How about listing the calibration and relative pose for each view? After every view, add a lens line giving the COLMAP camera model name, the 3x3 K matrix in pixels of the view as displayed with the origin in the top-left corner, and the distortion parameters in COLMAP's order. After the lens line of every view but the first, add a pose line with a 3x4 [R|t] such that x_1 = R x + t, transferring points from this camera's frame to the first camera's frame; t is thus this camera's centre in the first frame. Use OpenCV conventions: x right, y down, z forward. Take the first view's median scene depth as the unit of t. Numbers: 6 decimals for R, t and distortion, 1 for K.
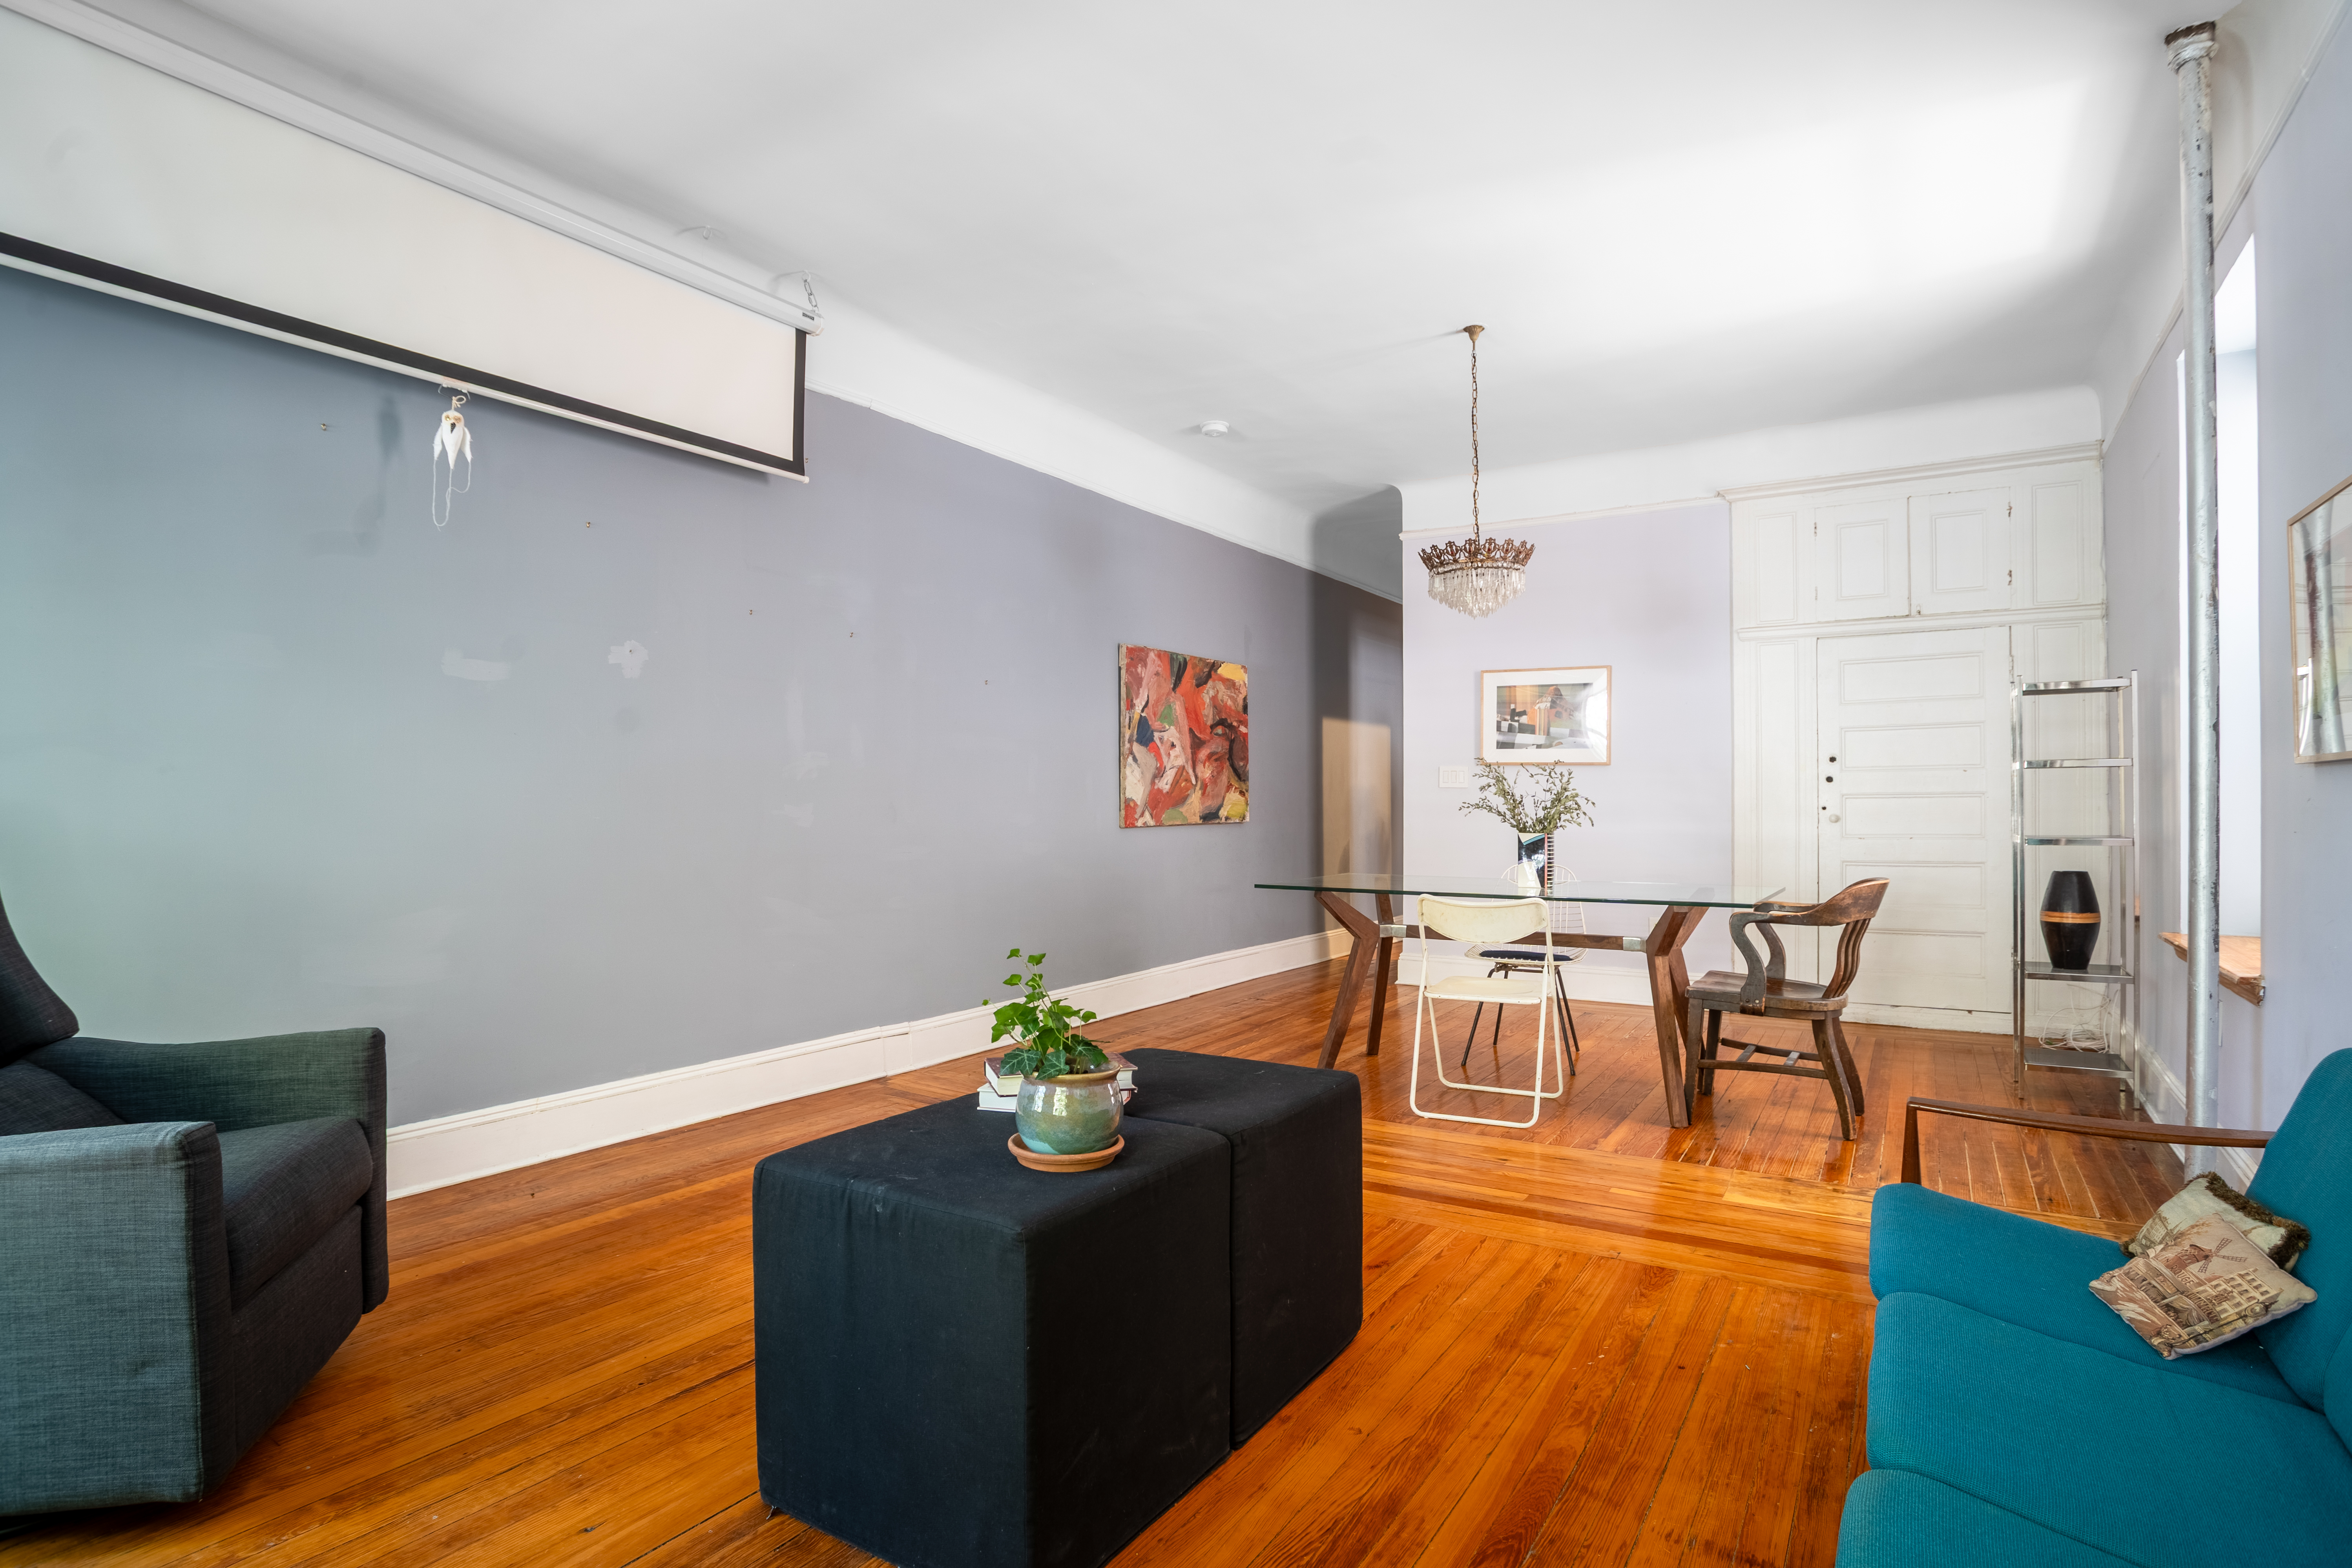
lens RADIAL K [[1175.5, 0, 1176.0], [0, 1175.5, 784.0], [0, 0, 1]] dist [-0.045777, 0.000530]
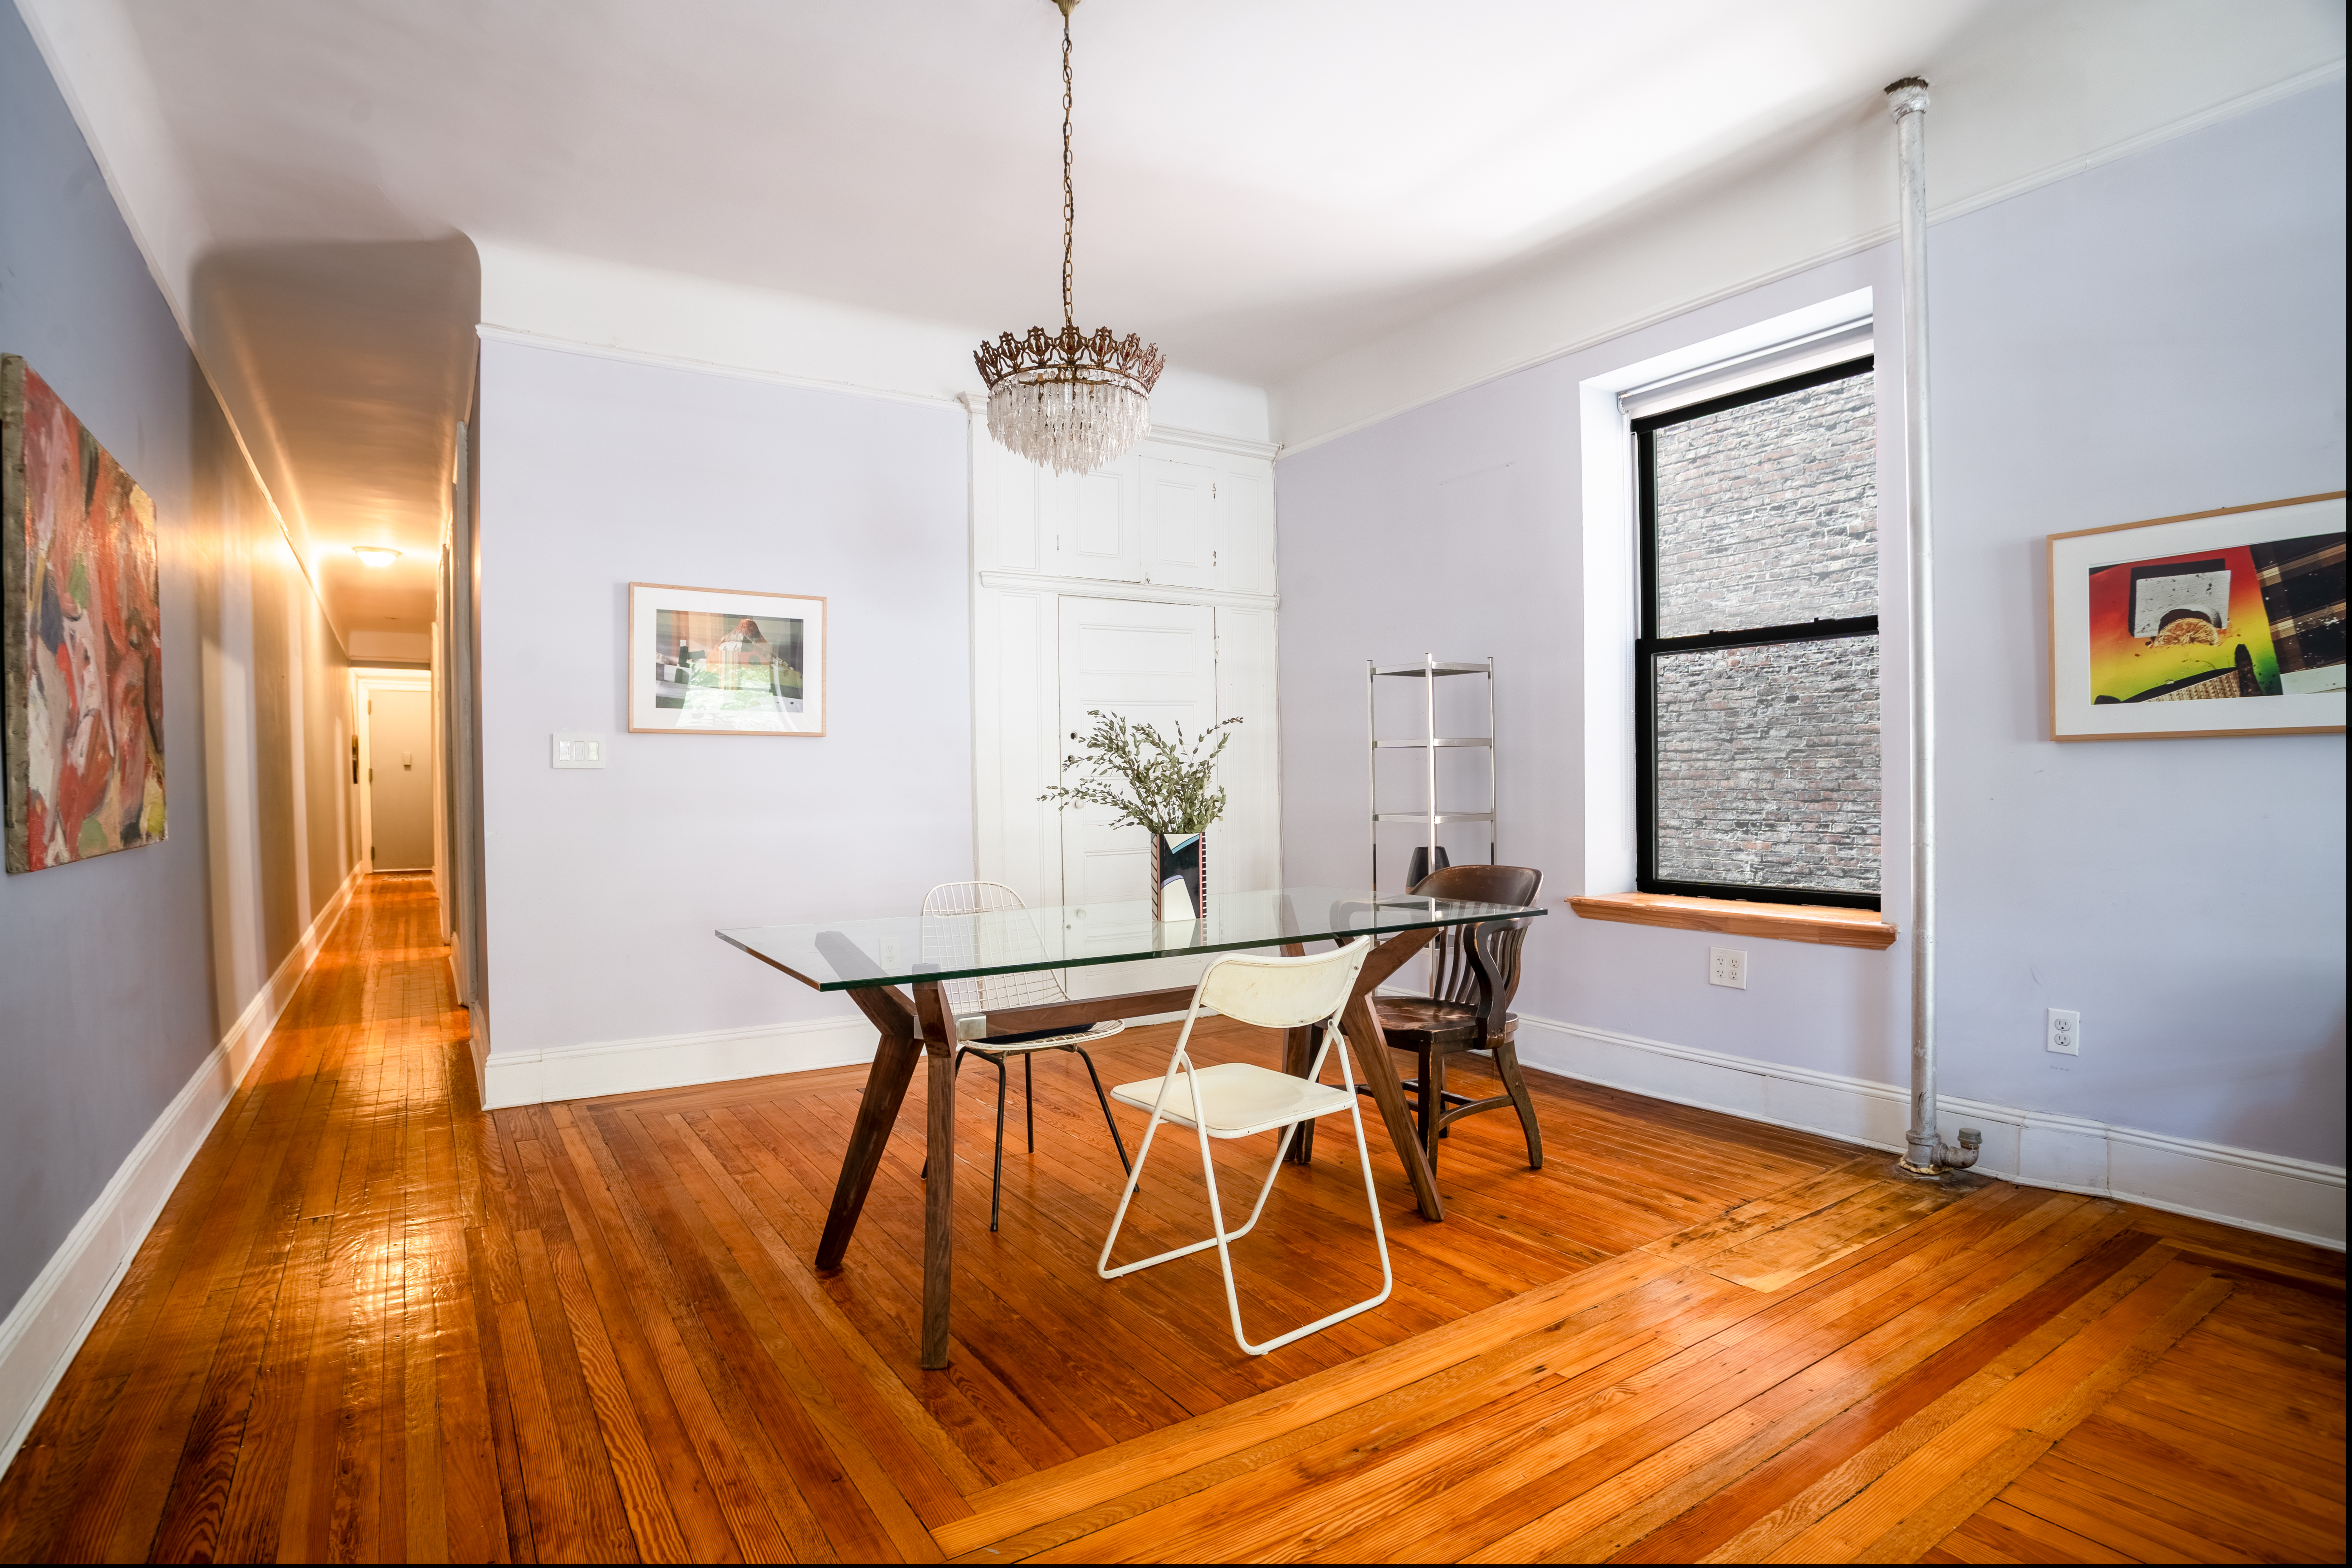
lens RADIAL K [[1175.4, 0, 1176.0], [0, 1175.4, 784.0], [0, 0, 1]] dist [-0.045777, 0.000530]
pose [[0.434693, -0.008095, 0.900542, -0.194813], [0.003148, 0.999967, 0.007470, 0.008393], [-0.900573, -0.000412, 0.434704, 0.527317]]
